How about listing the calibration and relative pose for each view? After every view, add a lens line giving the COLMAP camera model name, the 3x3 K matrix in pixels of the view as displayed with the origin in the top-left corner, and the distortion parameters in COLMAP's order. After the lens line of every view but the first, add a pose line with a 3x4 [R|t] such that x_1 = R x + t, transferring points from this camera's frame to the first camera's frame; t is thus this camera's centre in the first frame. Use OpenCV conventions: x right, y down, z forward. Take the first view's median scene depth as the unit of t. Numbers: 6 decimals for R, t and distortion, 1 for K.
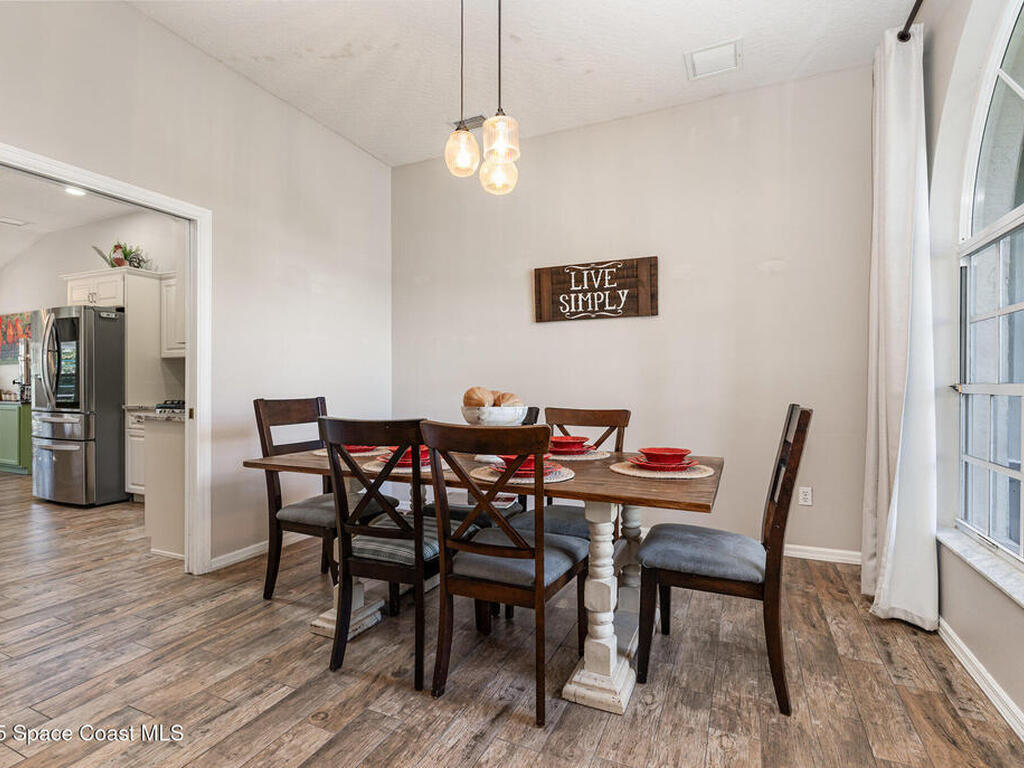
lens RADIAL K [[511.0, 0, 512.0], [0, 511.0, 384.0], [0, 0, 1]] dist [0.001616, 0.000013]
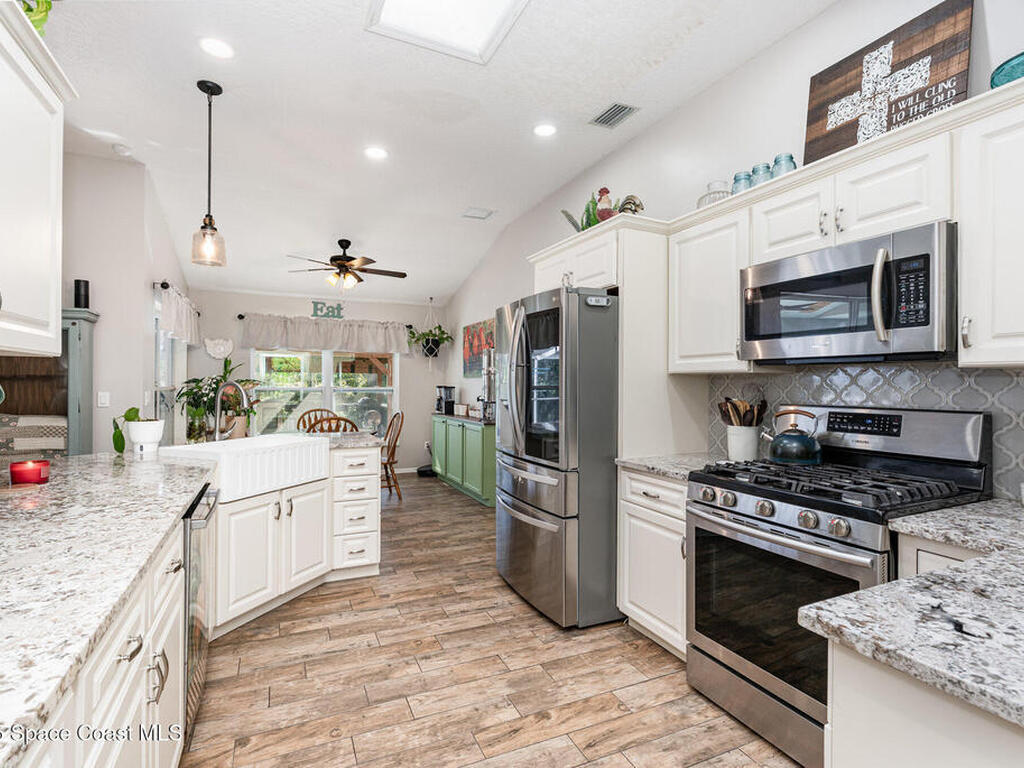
lens RADIAL K [[511.0, 0, 512.0], [0, 511.0, 384.0], [0, 0, 1]] dist [0.001616, 0.000013]
pose [[0.762379, 0.005743, -0.647105, -0.611218], [-0.007402, 0.999973, 0.000154, -0.051260], [0.647089, 0.004673, 0.762401, 0.623019]]
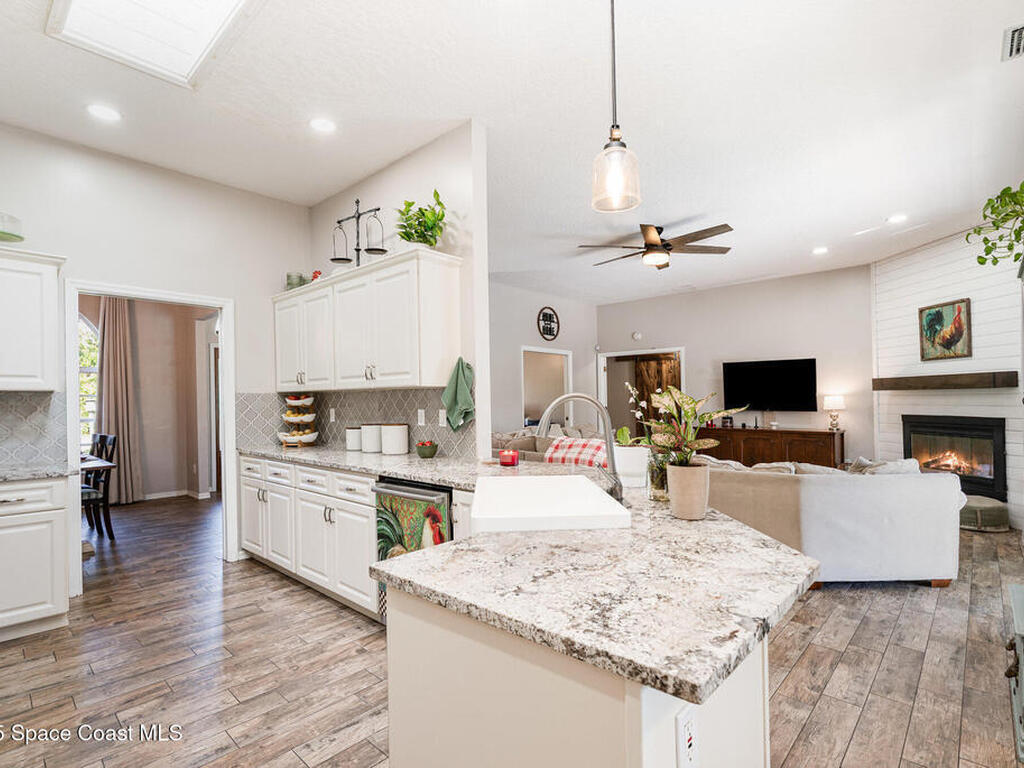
lens RADIAL K [[513.6, 0, 514.7], [0, 513.6, 398.9], [0, 0, 1]] dist [0.001495, 0.000230]
pose [[-0.951461, 0.006050, 0.307710, -1.535399], [0.004674, 0.999976, -0.005208, -0.052246], [-0.307734, -0.003517, -0.951466, 1.435060]]
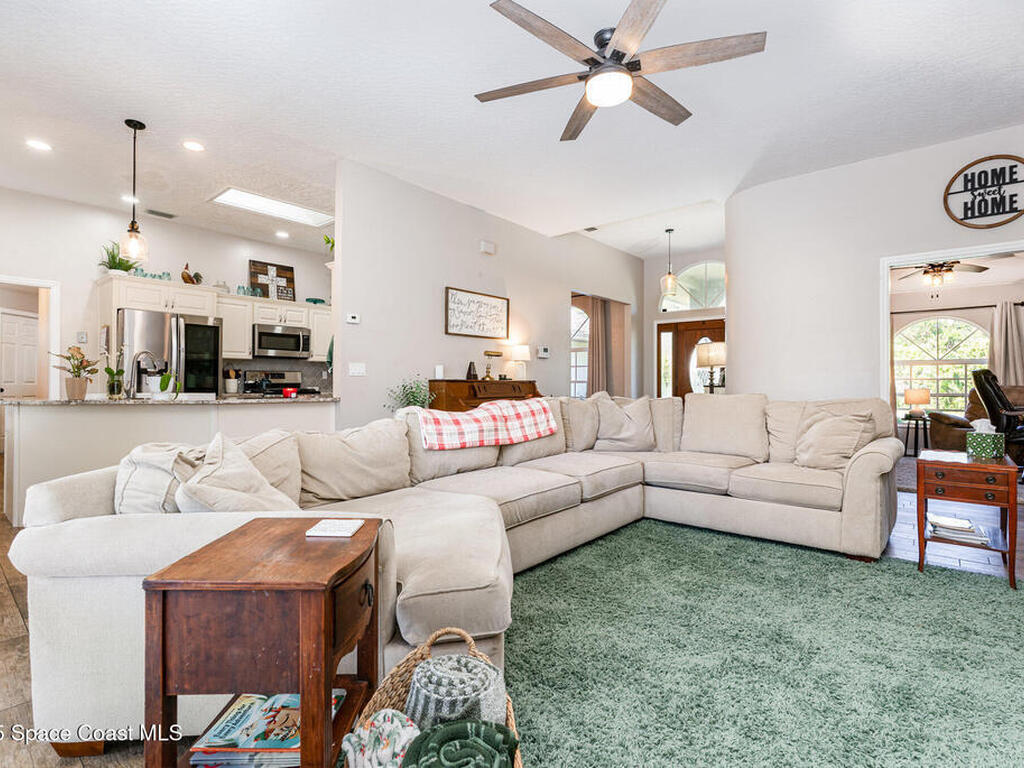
lens RADIAL K [[511.0, 0, 512.0], [0, 511.0, 384.0], [0, 0, 1]] dist [0.001616, 0.000013]
pose [[0.263930, -0.008234, 0.964507, -2.268837], [-0.003348, 0.999950, 0.009452, -0.002451], [-0.964536, -0.005724, 0.263889, -0.063773]]
